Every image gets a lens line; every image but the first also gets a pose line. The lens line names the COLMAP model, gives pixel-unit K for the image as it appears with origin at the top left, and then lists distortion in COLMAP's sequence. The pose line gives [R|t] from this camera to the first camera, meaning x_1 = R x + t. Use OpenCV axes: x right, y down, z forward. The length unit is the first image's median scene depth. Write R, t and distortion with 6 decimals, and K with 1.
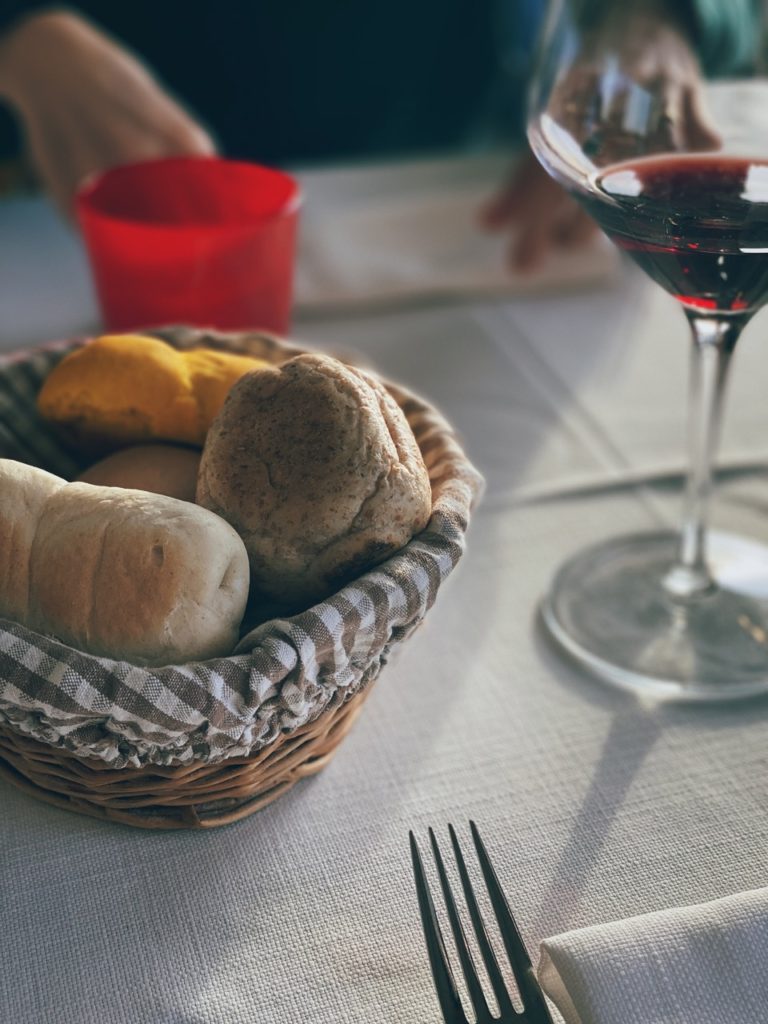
lens RADIAL K [[1528.4, 0, 384.0], [0, 1528.4, 512.0], [0, 0, 1]] dist [0.028642, 0.166744]
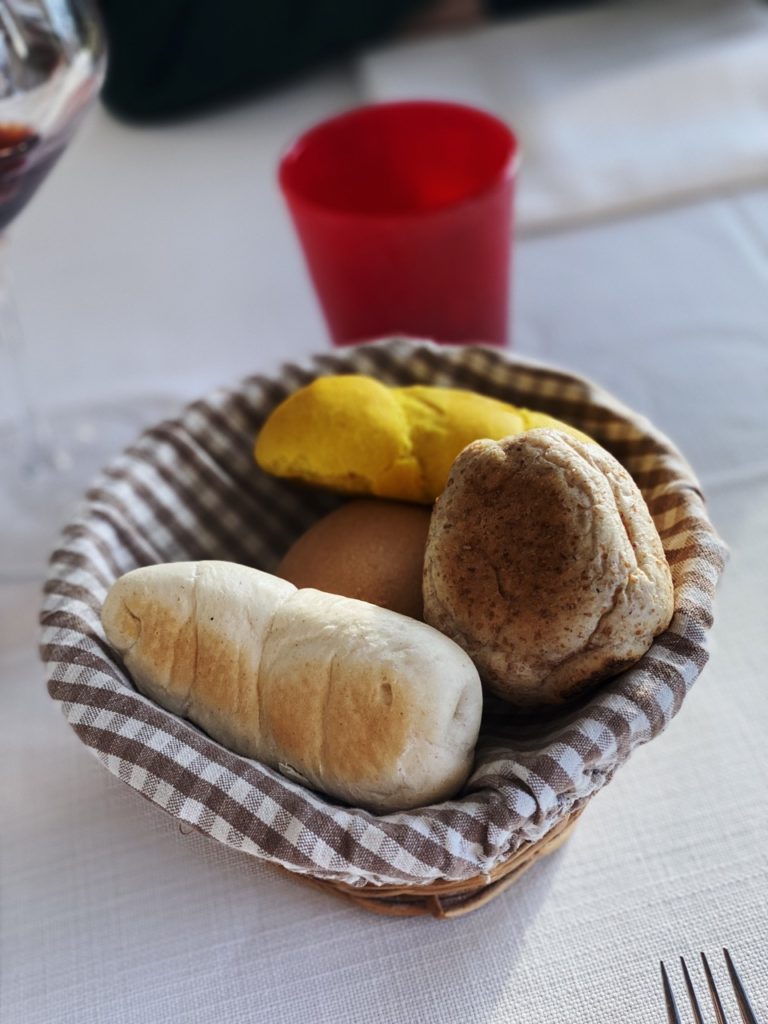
lens RADIAL K [[1528.4, 0, 384.0], [0, 1528.4, 512.0], [0, 0, 1]] dist [0.028642, 0.166744]
pose [[0.987529, -0.028413, -0.154854, 0.002694], [0.057514, 0.980706, 0.186837, -0.250171], [0.146558, -0.193414, 0.970109, 0.084153]]
